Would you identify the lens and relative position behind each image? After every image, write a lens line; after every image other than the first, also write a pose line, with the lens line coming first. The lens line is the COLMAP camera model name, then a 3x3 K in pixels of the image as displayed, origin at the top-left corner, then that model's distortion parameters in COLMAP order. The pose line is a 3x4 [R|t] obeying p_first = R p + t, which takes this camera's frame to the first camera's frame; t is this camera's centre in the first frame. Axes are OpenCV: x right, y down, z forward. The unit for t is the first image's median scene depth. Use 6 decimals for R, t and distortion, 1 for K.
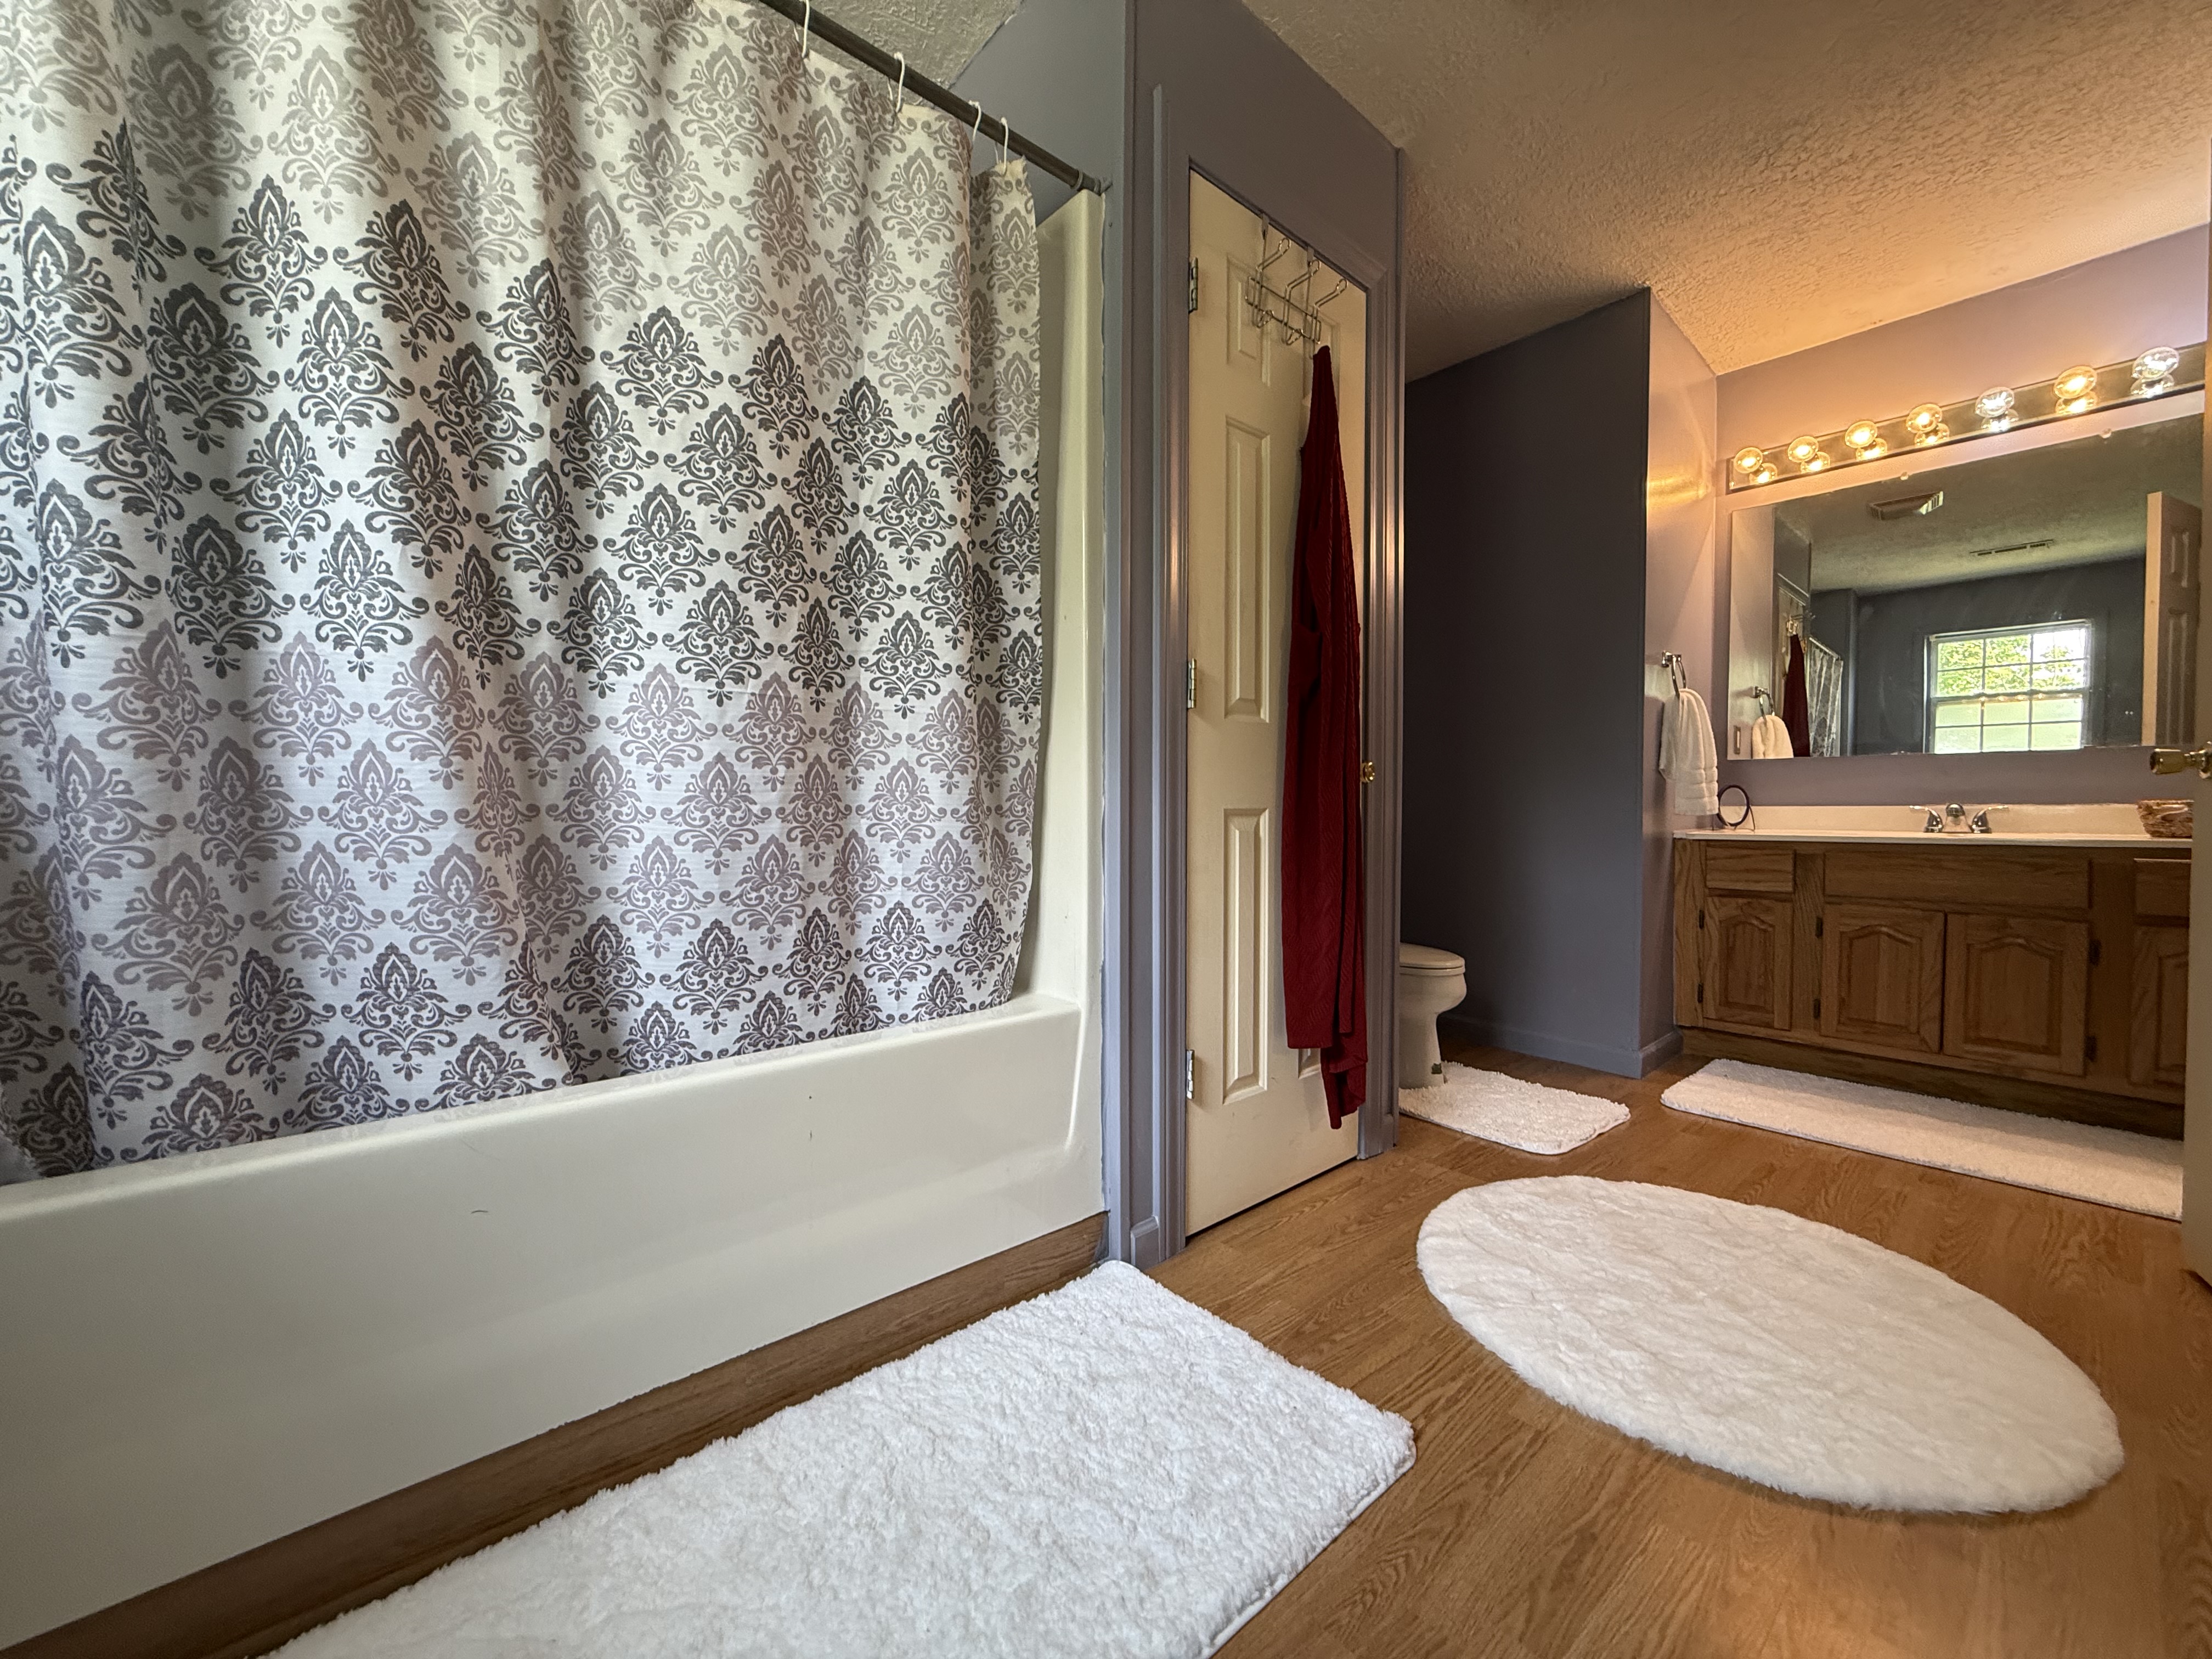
lens RADIAL K [[884.5, 0, 1103.7], [0, 884.5, 827.7], [0, 0, 1]] dist [-0.007669, 0.002422]
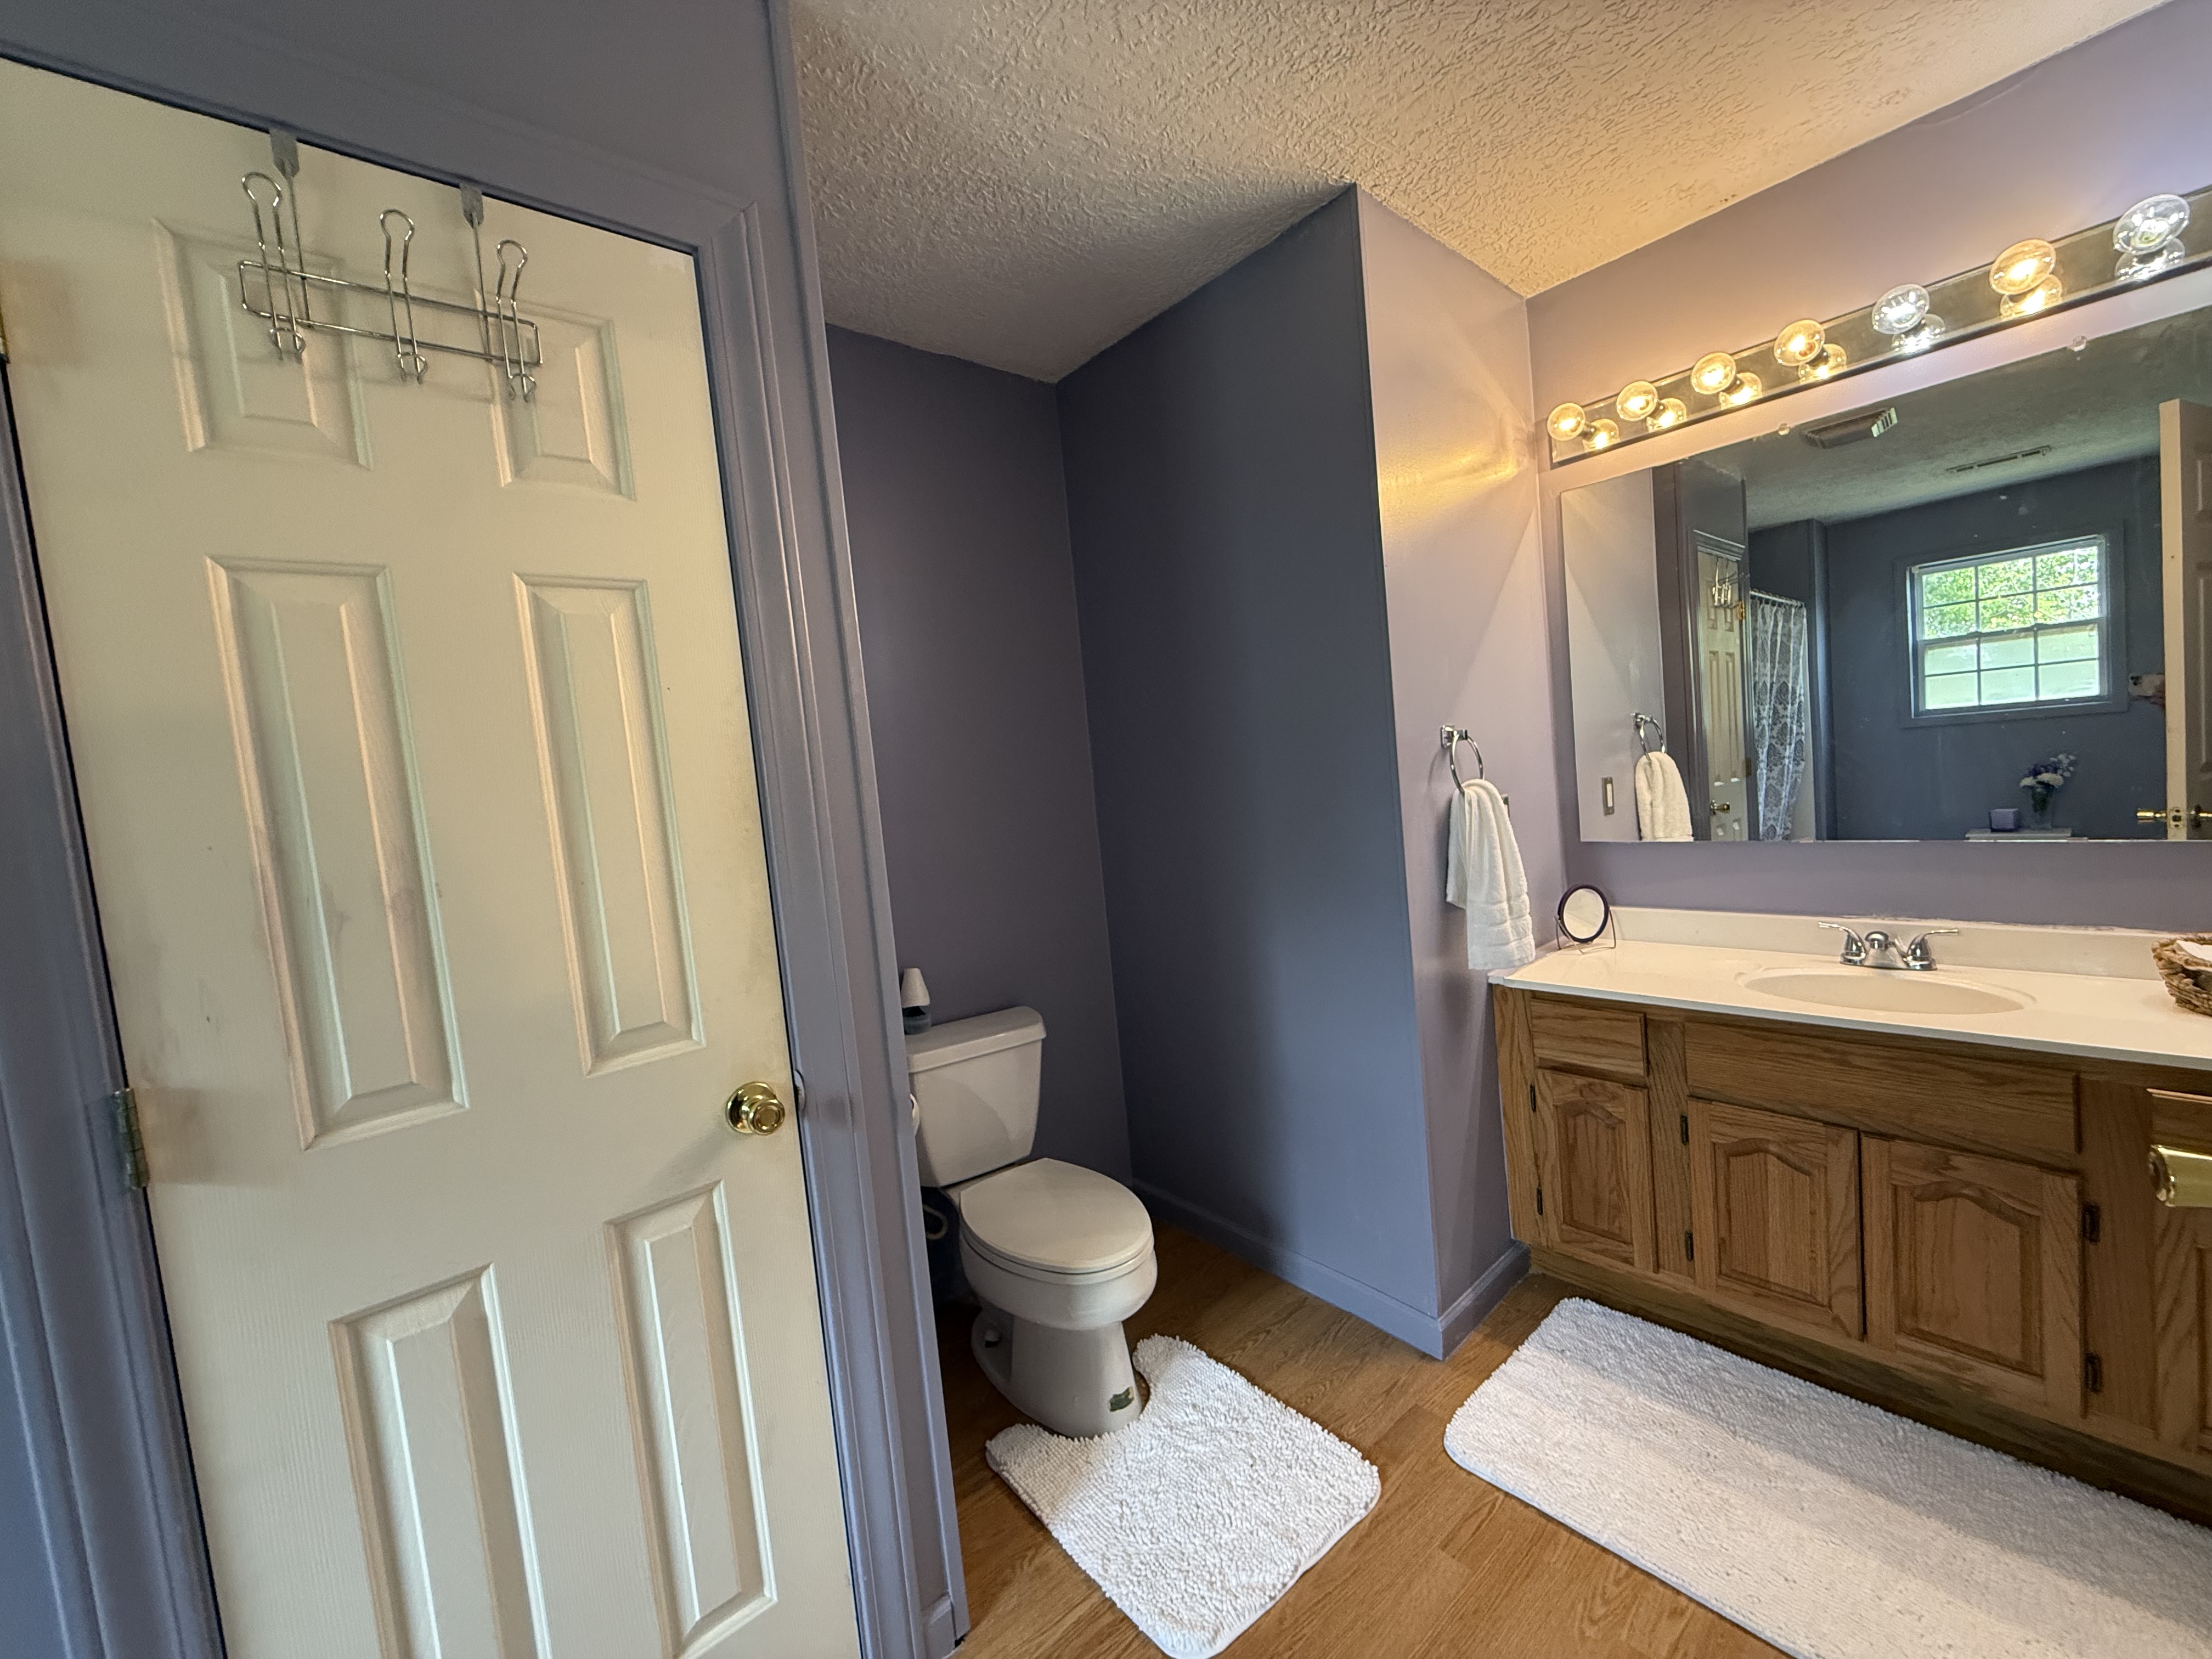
lens RADIAL K [[884.5, 0, 1112.0], [0, 884.5, 826.9], [0, 0, 1]] dist [-0.007669, 0.002422]
pose [[0.995343, -0.094366, -0.019663, 0.399626], [0.095118, 0.994594, 0.041669, -0.181791], [0.015625, -0.043346, 0.998938, 0.320312]]
